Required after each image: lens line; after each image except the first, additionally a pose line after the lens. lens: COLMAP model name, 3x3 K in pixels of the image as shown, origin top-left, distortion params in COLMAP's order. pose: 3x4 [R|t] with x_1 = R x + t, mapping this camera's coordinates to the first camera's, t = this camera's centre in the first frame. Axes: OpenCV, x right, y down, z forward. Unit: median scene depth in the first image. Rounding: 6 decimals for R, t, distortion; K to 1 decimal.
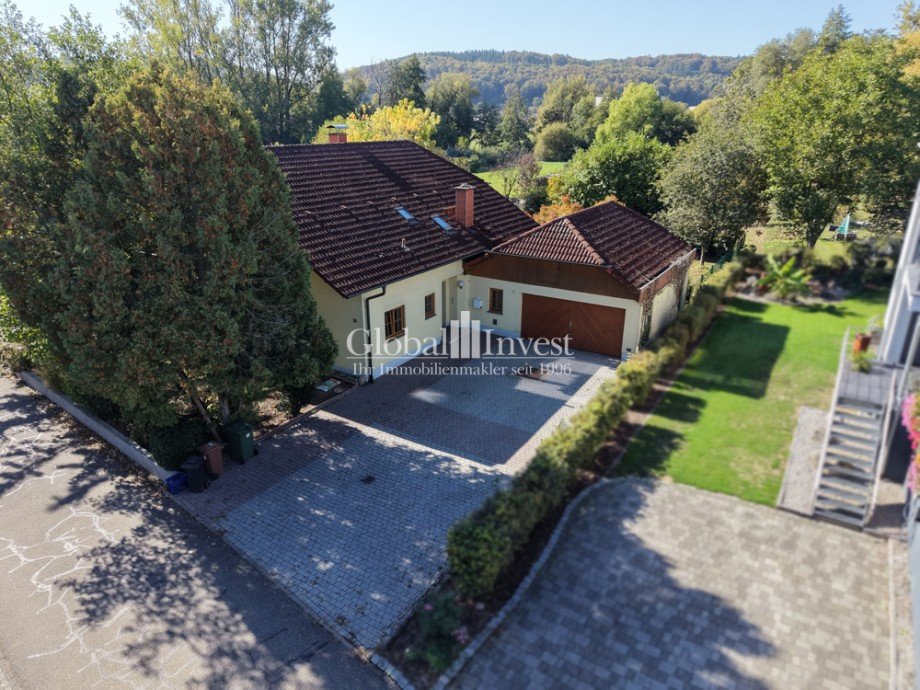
lens RADIAL K [[618.3, 0, 464.3], [0, 618.3, 342.3], [0, 0, 1]] dist [0.018392, -0.002324]
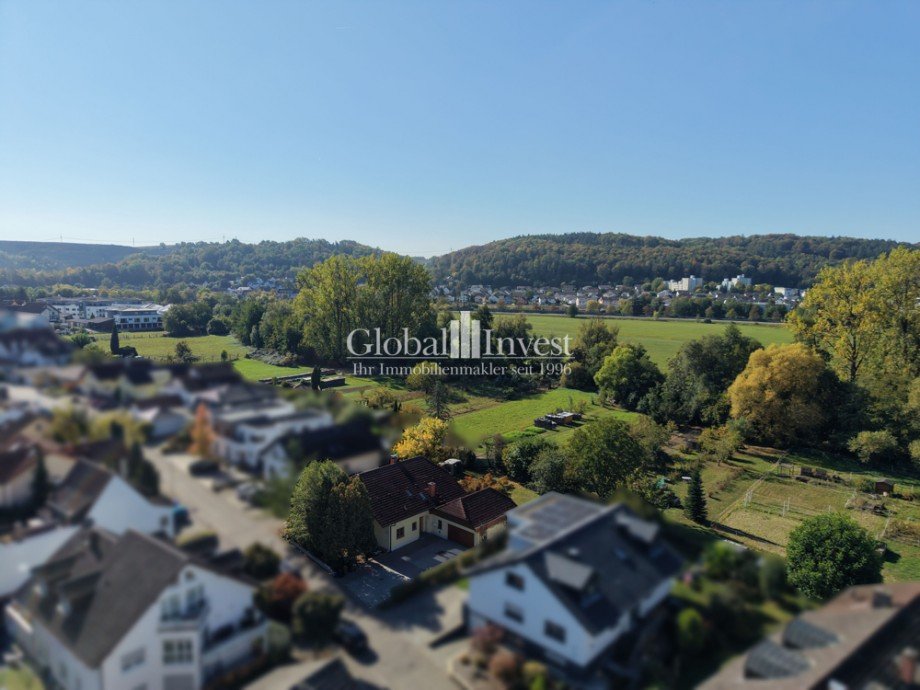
lens RADIAL K [[618.3, 0, 464.3], [0, 618.3, 342.3], [0, 0, 1]] dist [0.018392, -0.002324]
pose [[0.985324, 0.032209, -0.167626, 0.664785], [-0.071165, 0.970131, -0.231908, -0.247757], [0.155150, 0.240434, 0.958186, -2.082030]]
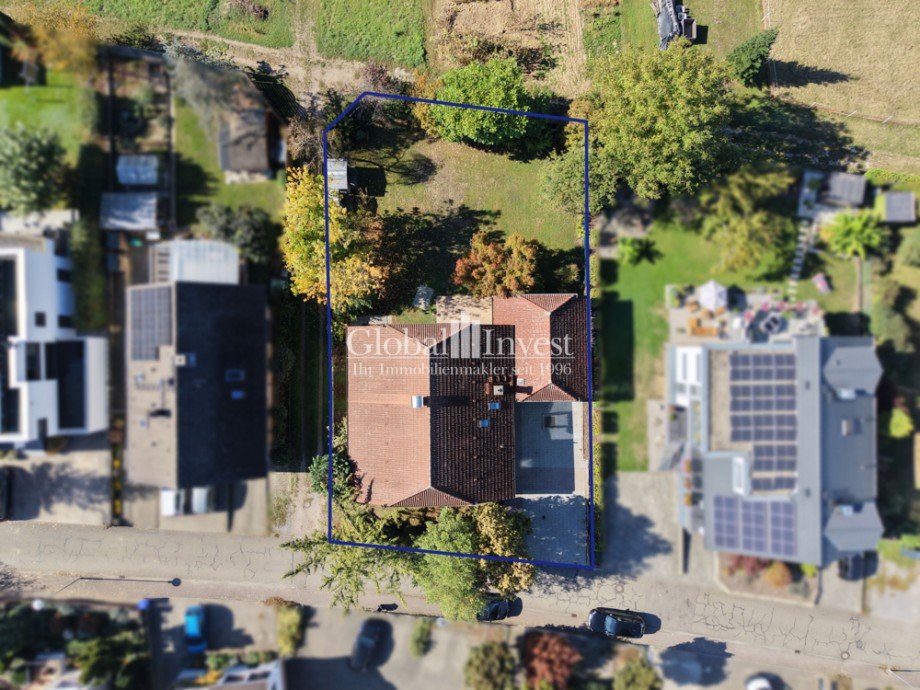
lens RADIAL K [[618.3, 0, 464.3], [0, 618.3, 342.3], [0, 0, 1]] dist [0.018392, -0.002324]
pose [[0.842197, -0.538778, 0.020537, -0.050035], [0.162154, 0.289433, 0.943363, -2.216548], [-0.514208, -0.791168, 0.331125, 0.586877]]
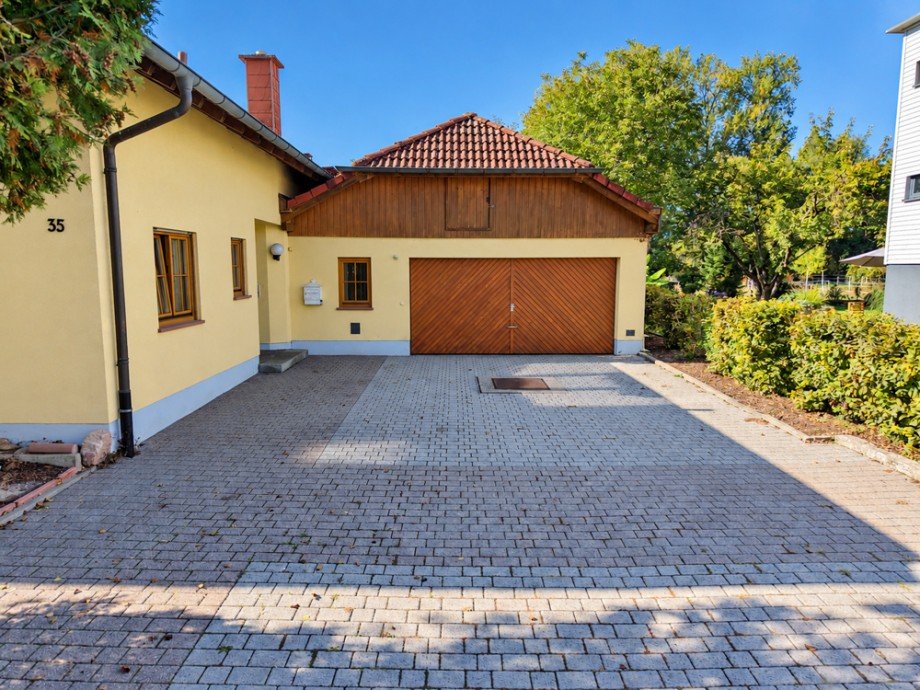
lens RADIAL K [[618.3, 0, 464.3], [0, 618.3, 342.3], [0, 0, 1]] dist [0.018392, -0.002324]
pose [[0.839521, -0.071147, 0.538649, -0.155140], [0.189392, 0.967529, -0.167385, 0.083277], [-0.509250, 0.242539, 0.825736, 0.607157]]
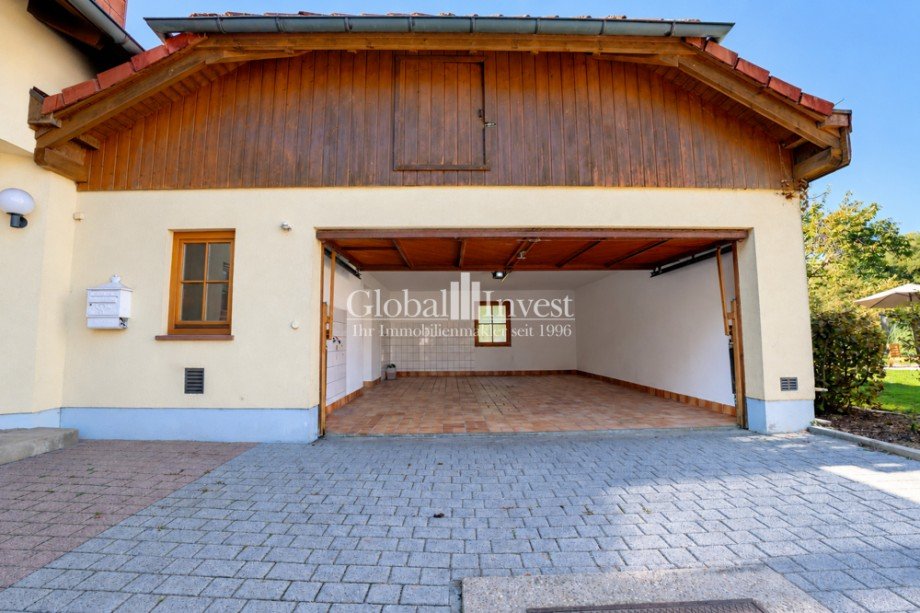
lens RADIAL K [[415.8, 0, 460.0], [0, 415.8, 306.5], [0, 0, 1]] dist [-0.040767, 0.000084]
pose [[0.844622, 0.028864, 0.534584, 0.055664], [0.196334, 0.912274, -0.359456, 0.015915], [-0.498062, 0.408562, 0.764860, 0.906365]]
